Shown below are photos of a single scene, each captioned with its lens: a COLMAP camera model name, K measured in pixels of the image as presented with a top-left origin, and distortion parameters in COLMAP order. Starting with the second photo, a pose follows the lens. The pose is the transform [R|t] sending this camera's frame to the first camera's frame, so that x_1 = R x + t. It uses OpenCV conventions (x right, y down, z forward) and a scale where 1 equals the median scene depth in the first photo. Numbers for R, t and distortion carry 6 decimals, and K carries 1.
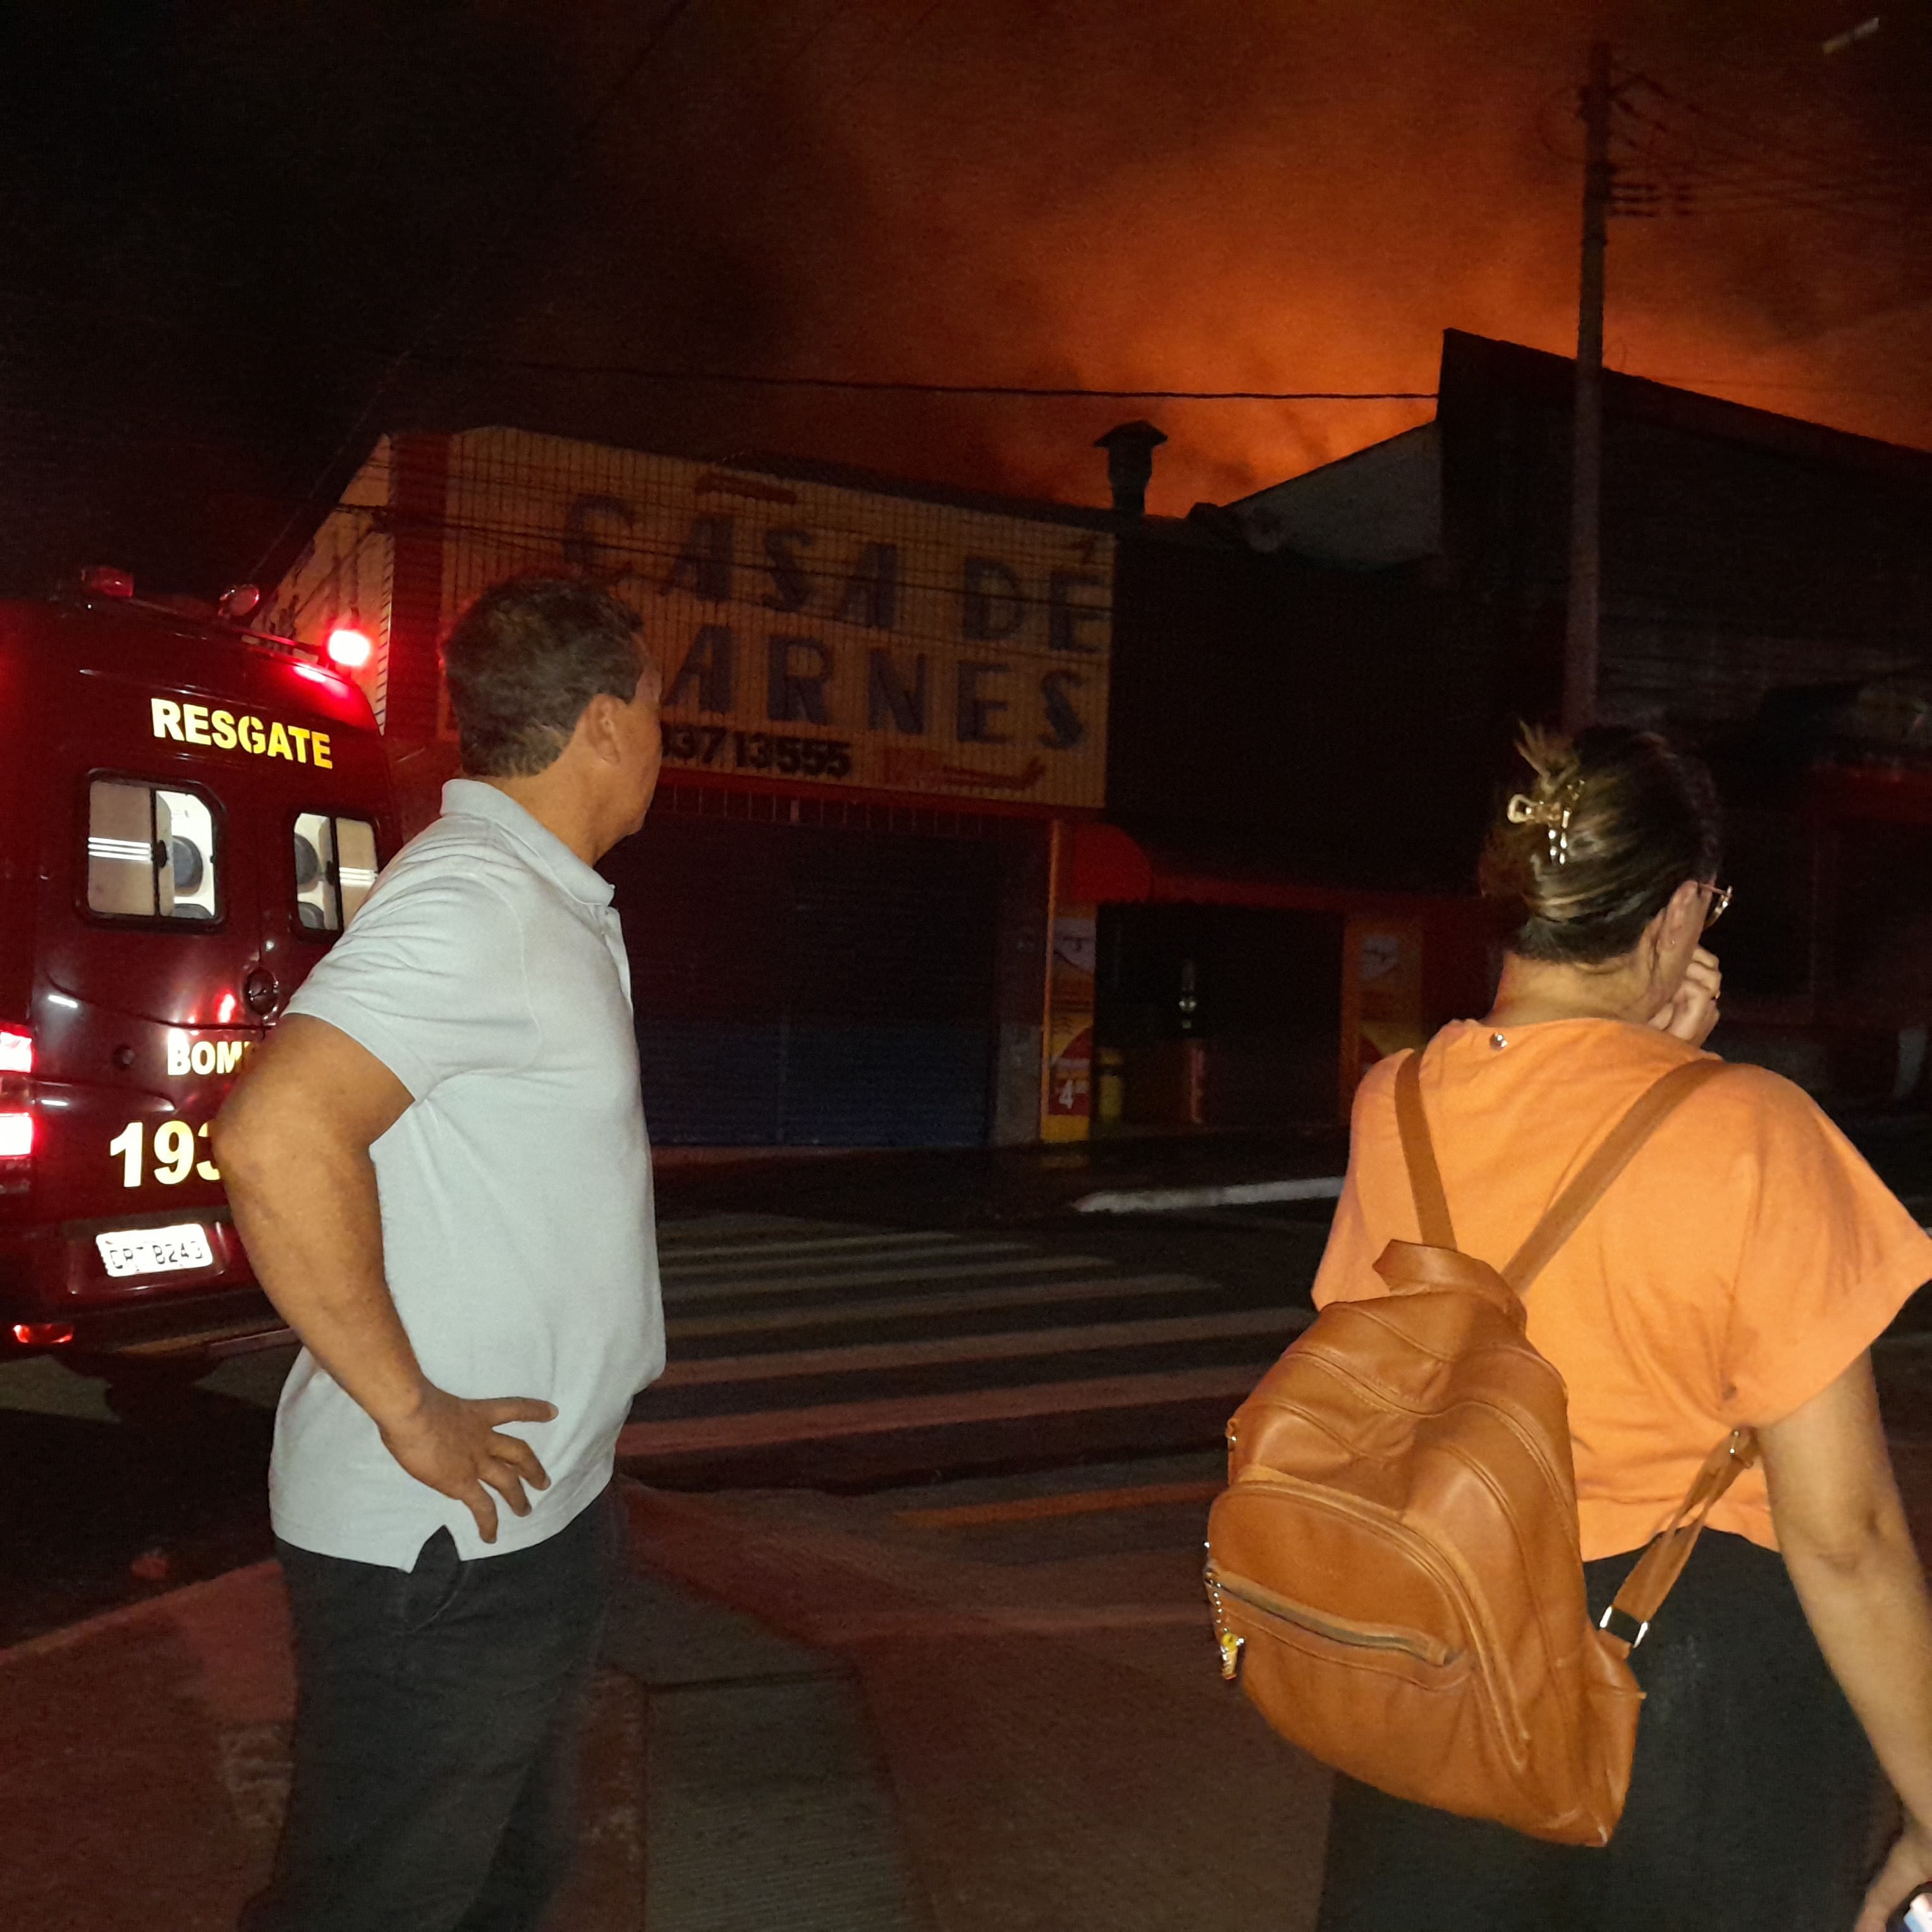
lens RADIAL K [[1959.4, 0, 994.1], [0, 1959.4, 935.4], [0, 0, 1]] dist [0.220807, -0.616103]
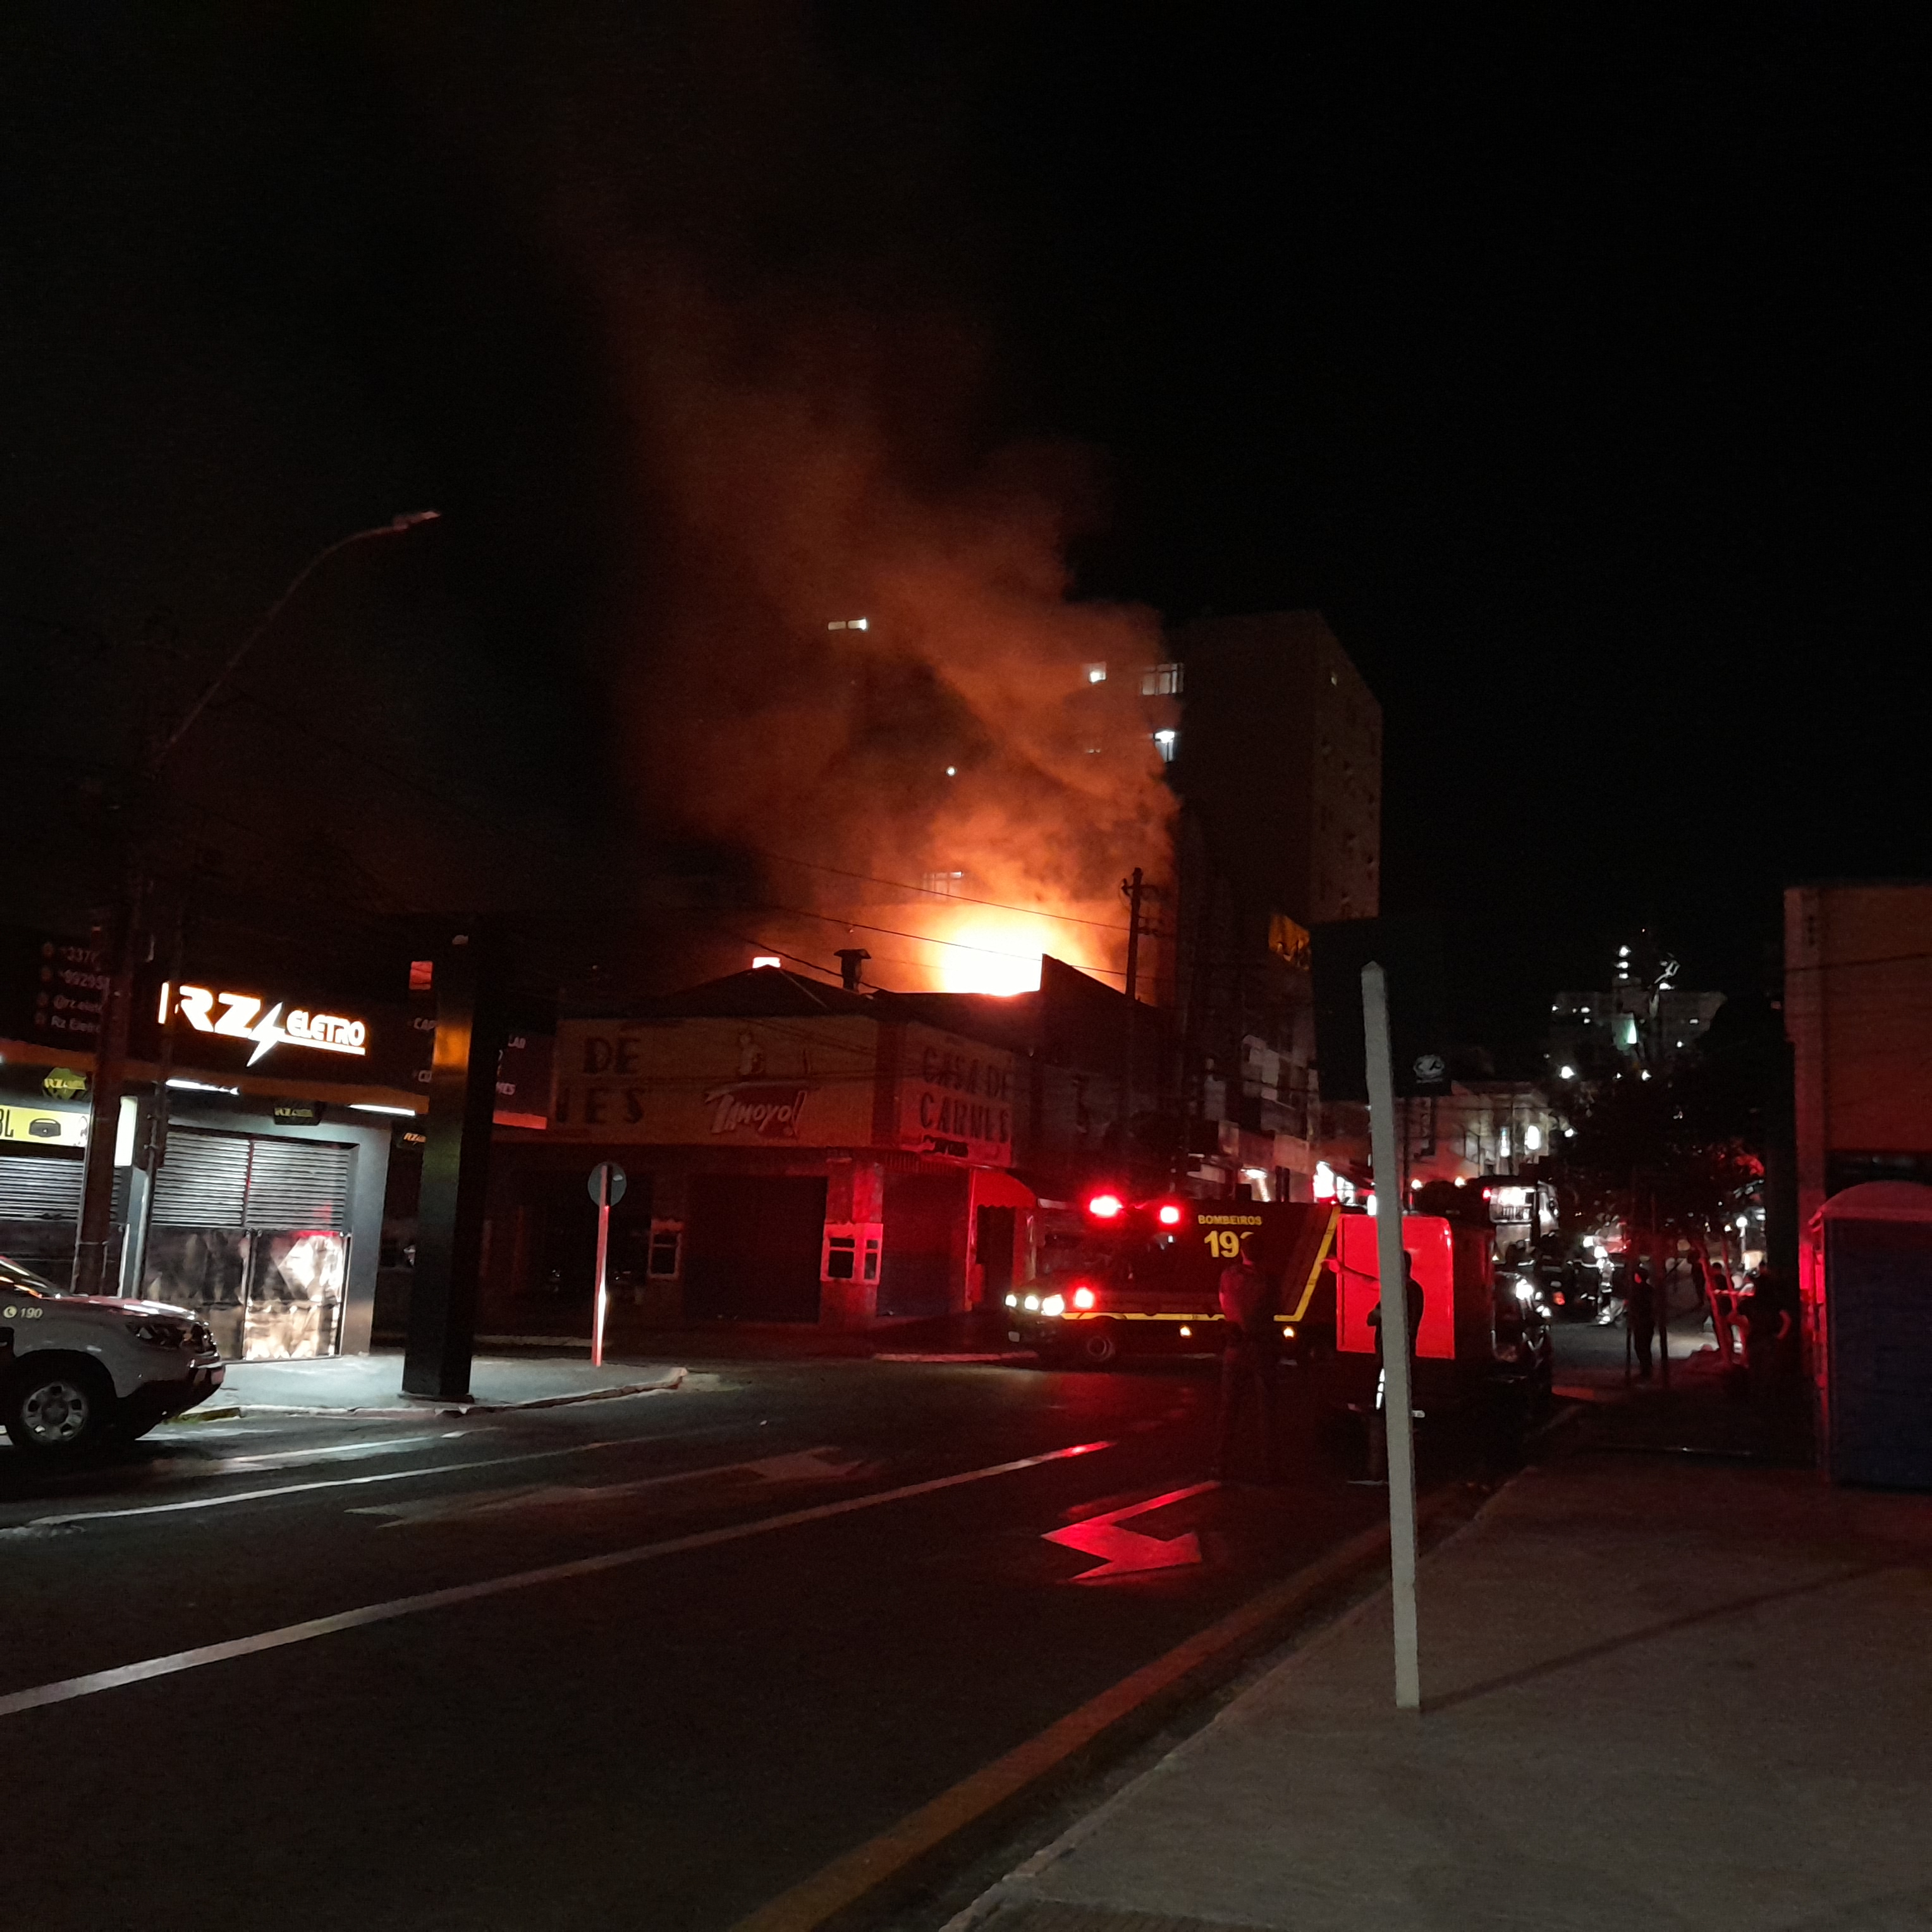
lens RADIAL K [[1959.4, 0, 994.1], [0, 1959.4, 935.4], [0, 0, 1]] dist [0.220807, -0.616103]
pose [[0.736360, 0.103895, 0.668566, -1.620008], [-0.045171, 0.993484, -0.104636, -0.096633], [-0.675081, 0.046850, 0.736255, -0.782235]]
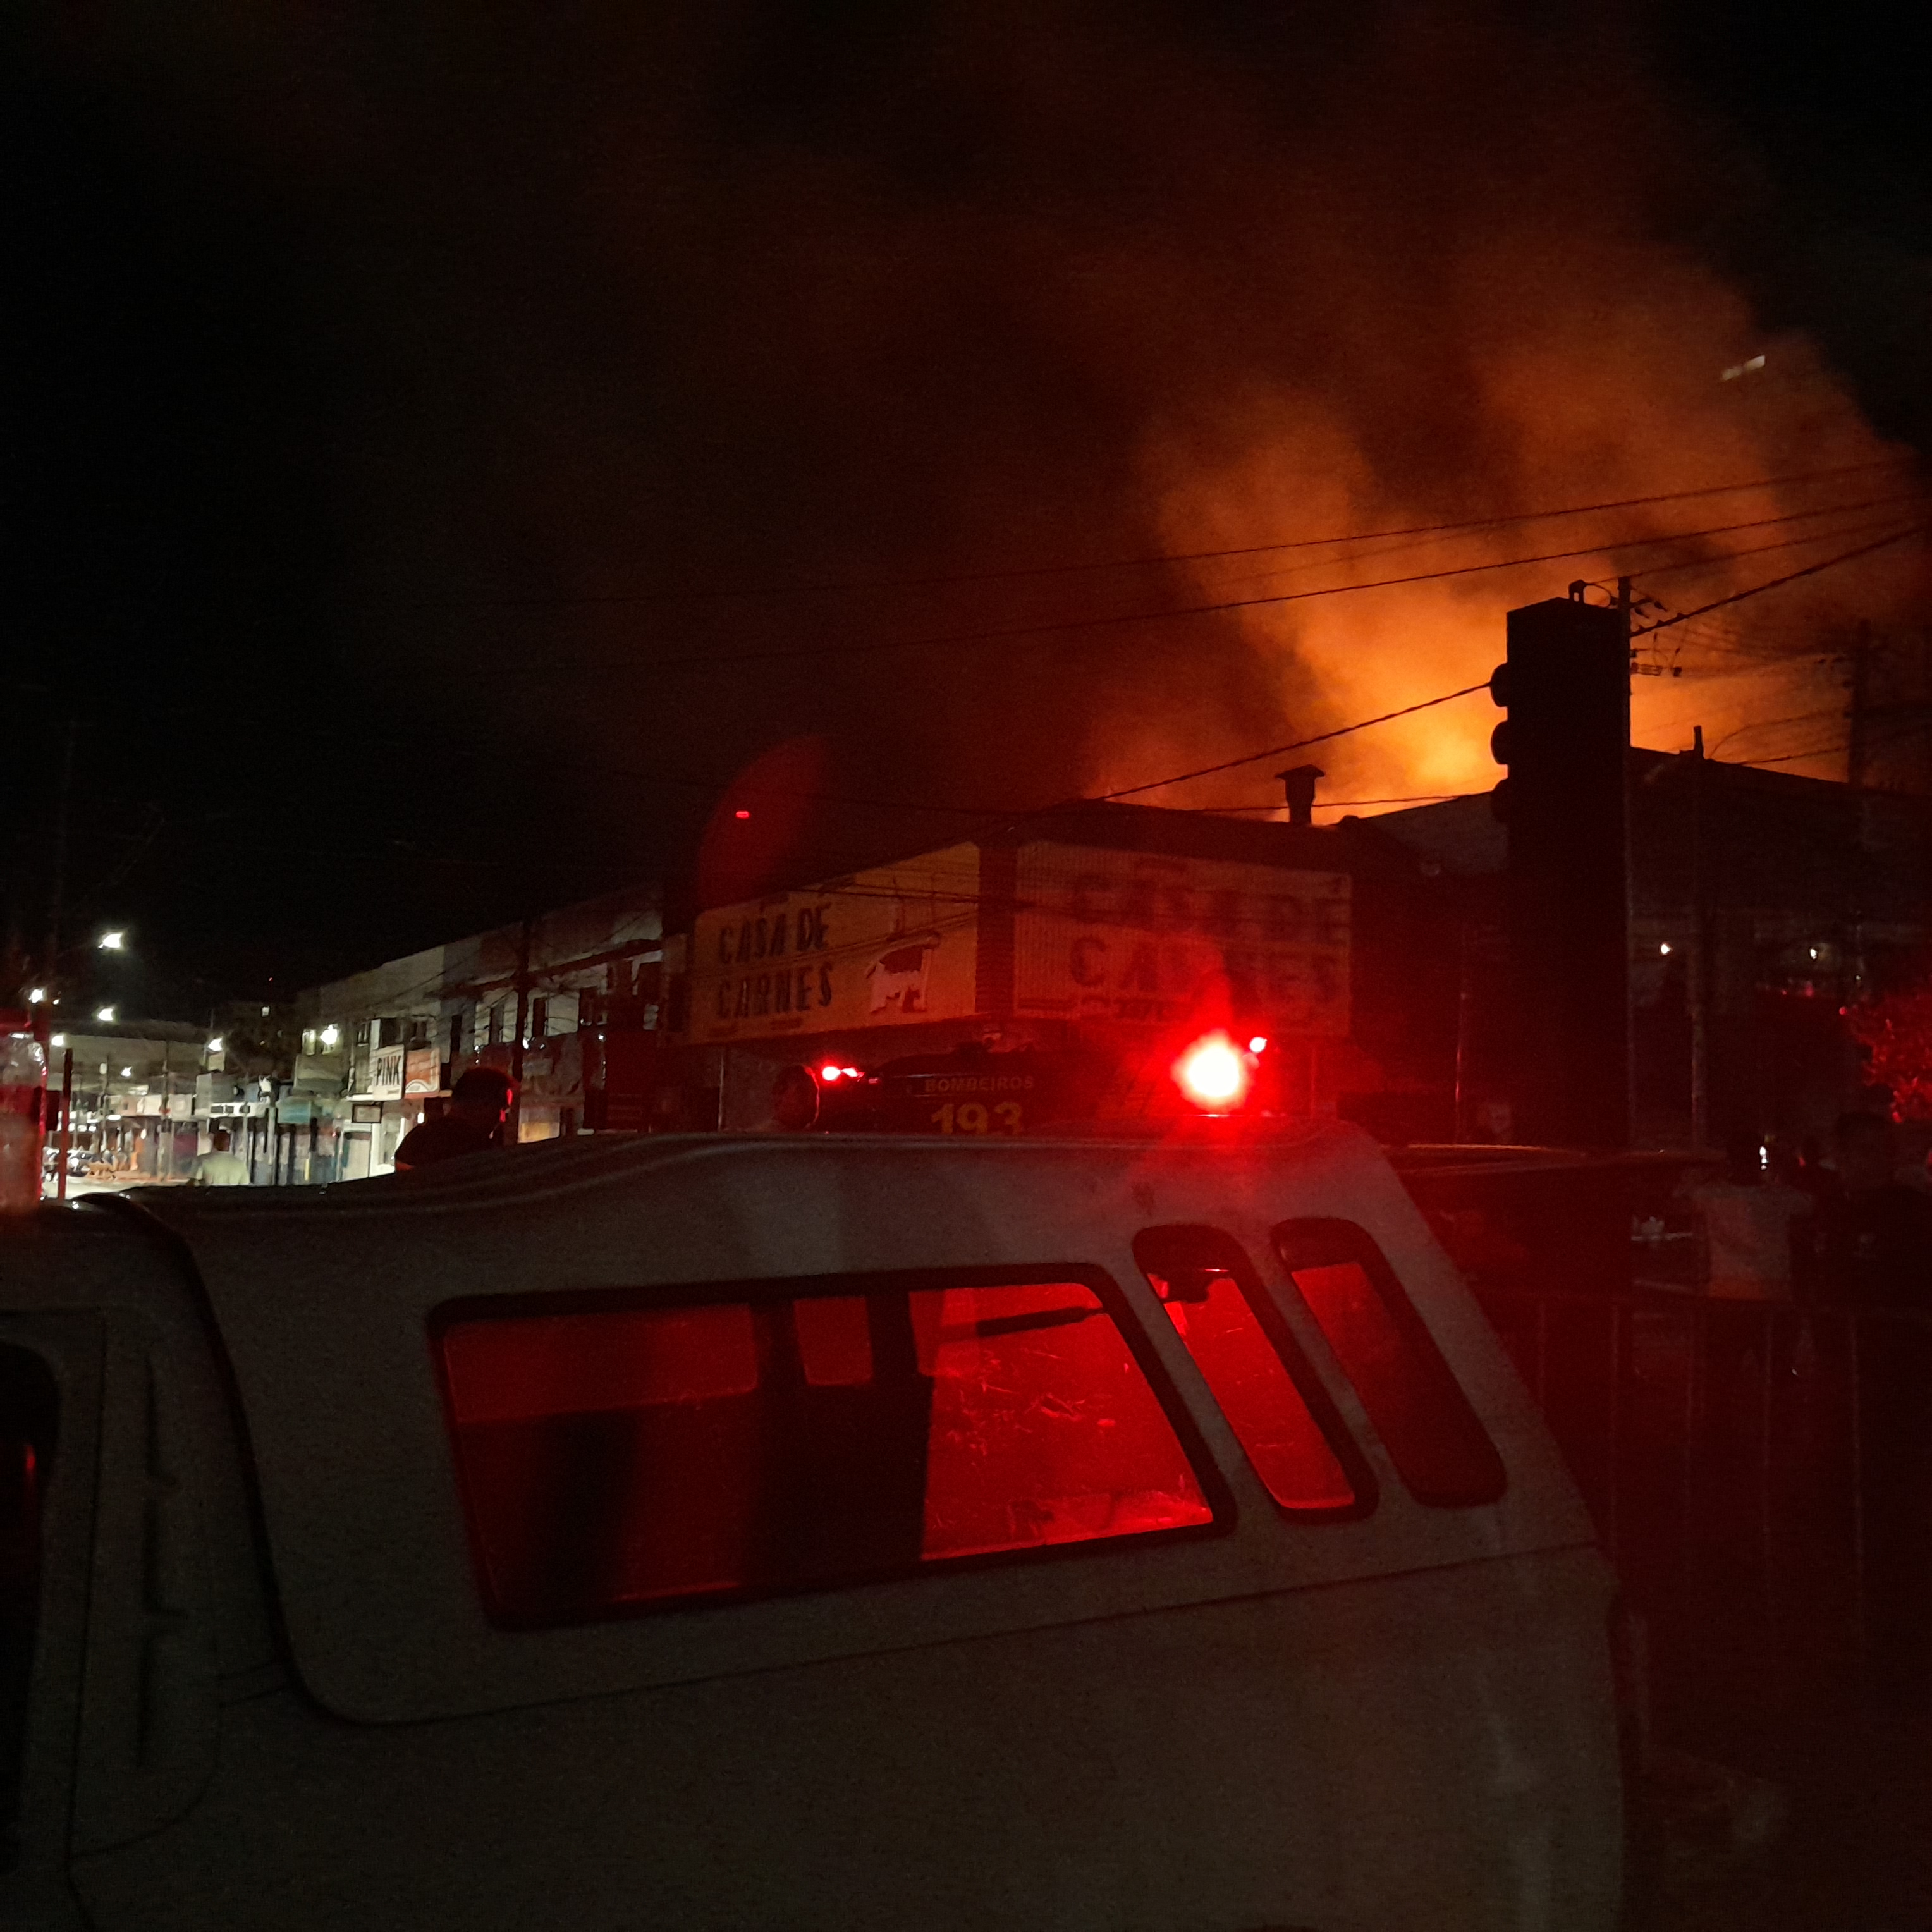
lens RADIAL K [[1959.4, 0, 994.1], [0, 1959.4, 935.4], [0, 0, 1]] dist [0.220807, -0.616103]
pose [[0.998988, -0.010670, 0.043688, -0.328510], [0.013277, 0.998121, -0.059816, -0.055708], [-0.042967, 0.060336, 0.997253, -0.691590]]
